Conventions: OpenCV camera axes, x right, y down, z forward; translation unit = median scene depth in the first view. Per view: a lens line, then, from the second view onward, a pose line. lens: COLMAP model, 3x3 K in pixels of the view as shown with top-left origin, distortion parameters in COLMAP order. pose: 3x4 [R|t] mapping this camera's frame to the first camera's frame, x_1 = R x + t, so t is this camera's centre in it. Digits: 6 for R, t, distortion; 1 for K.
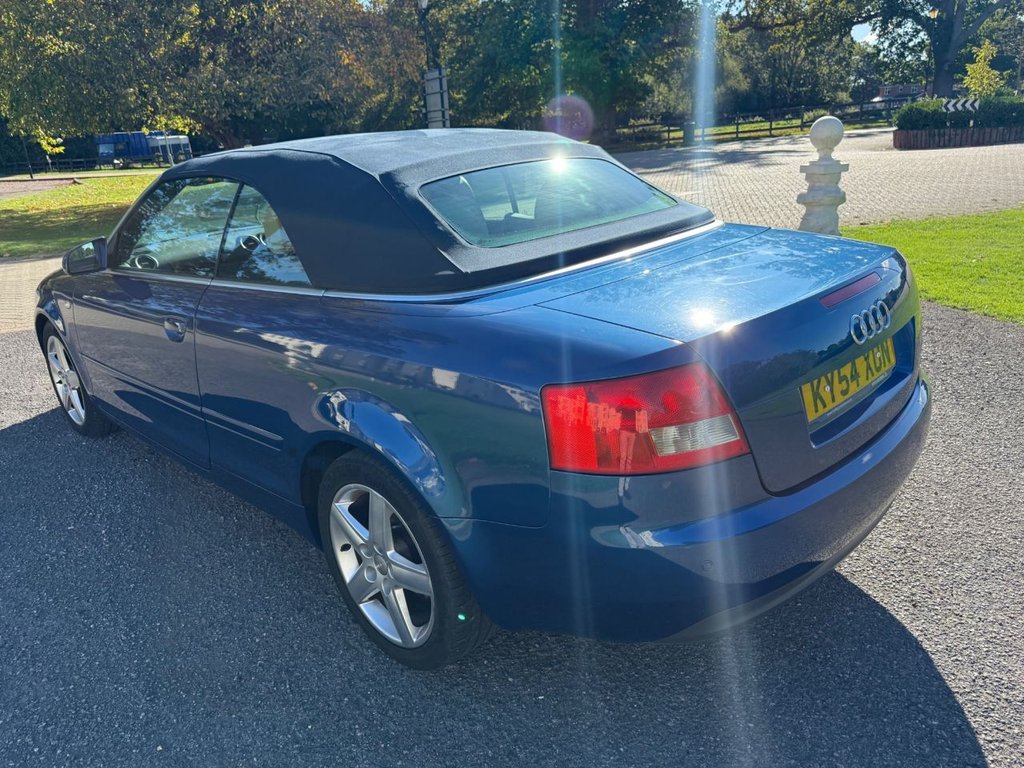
lens RADIAL K [[763.3, 0, 512.0], [0, 763.3, 384.0], [0, 0, 1]] dist [-0.008853, 0.000588]
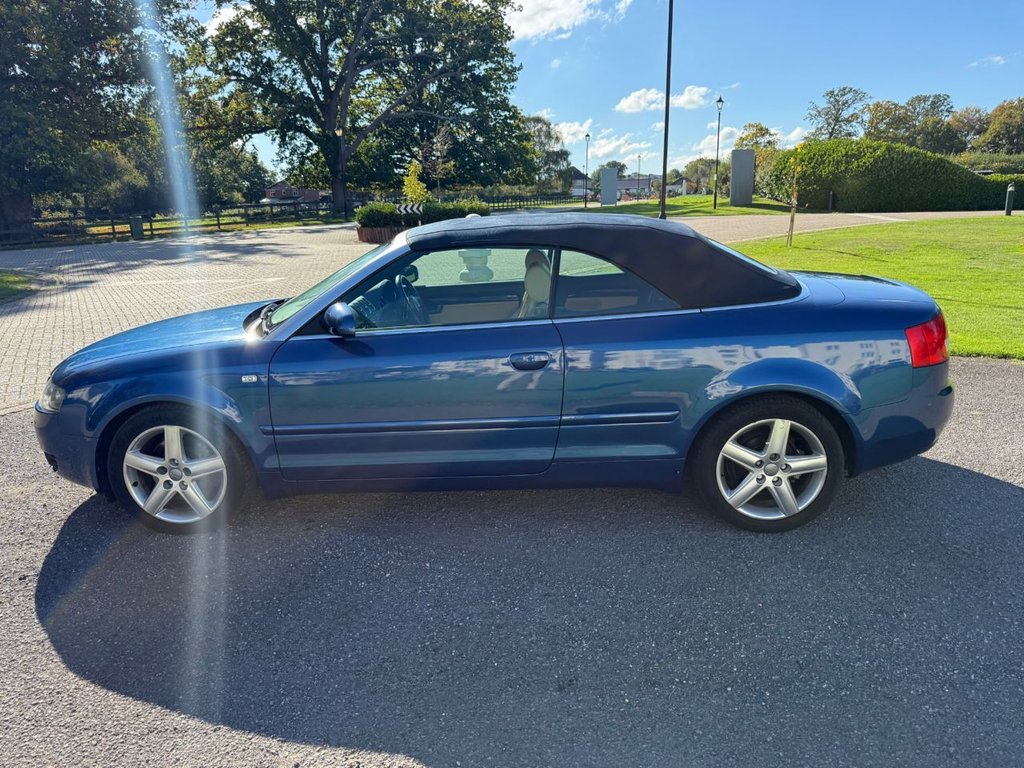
lens RADIAL K [[763.3, 0, 512.0], [0, 763.3, 384.0], [0, 0, 1]] dist [-0.008853, 0.000588]
pose [[0.734672, -0.119651, 0.667788, -0.156170], [0.197566, 0.979395, -0.041871, 0.000734], [-0.649018, 0.162694, 0.743173, 0.006898]]
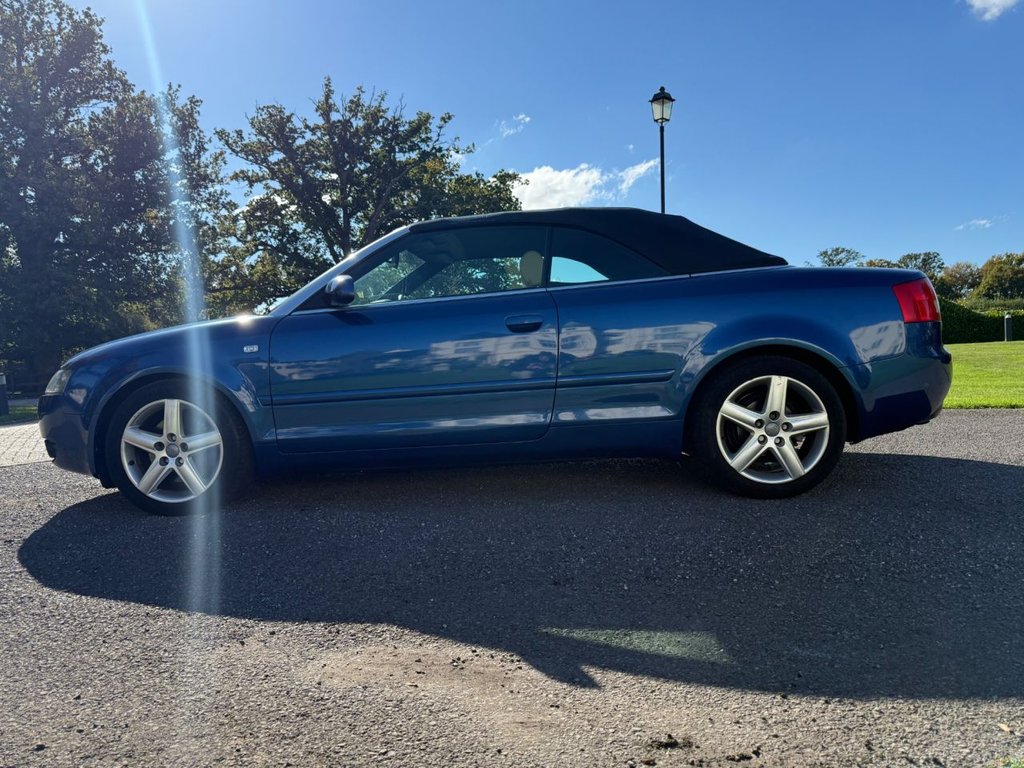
lens RADIAL K [[755.1, 0, 510.5], [0, 755.1, 389.3], [0, 0, 1]] dist [0.033634, -0.056605]
pose [[0.747092, 0.001152, 0.664719, -0.156145], [0.211814, 0.947458, -0.239704, 0.038452], [-0.630070, 0.319878, 0.707595, 0.013619]]
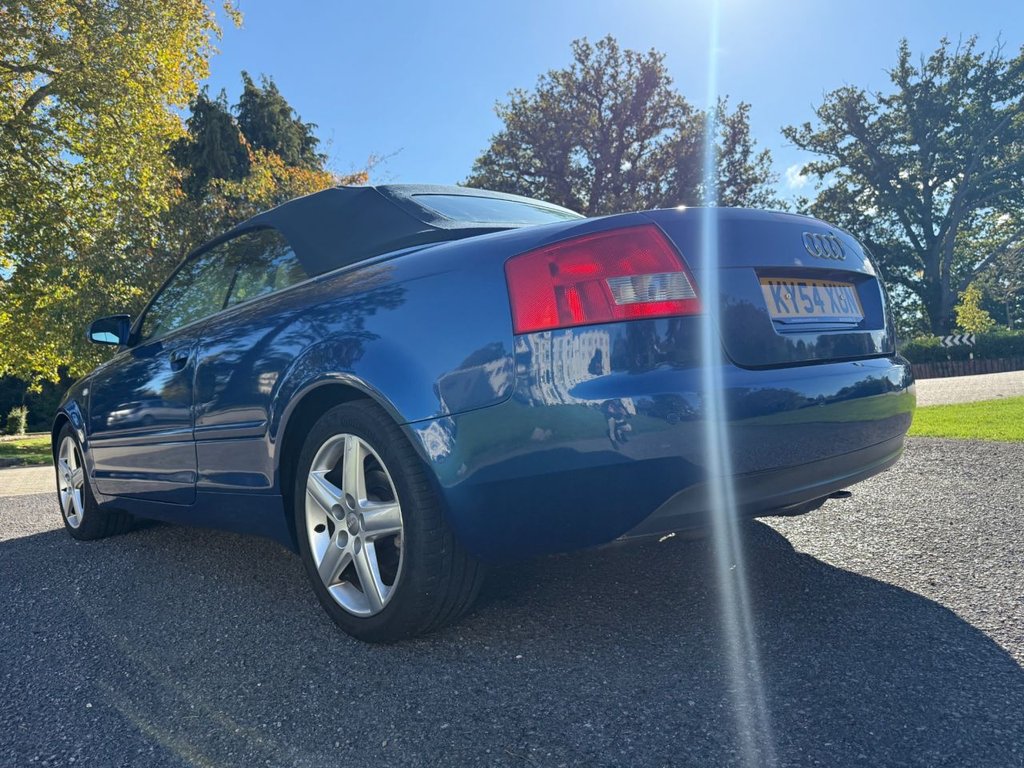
lens RADIAL K [[763.3, 0, 512.0], [0, 763.3, 384.0], [0, 0, 1]] dist [-0.008853, 0.000588]
pose [[0.999428, -0.012850, -0.031283, 0.005541], [0.001832, 0.944213, -0.329329, 0.035865], [0.033770, 0.329084, 0.943697, 0.004288]]
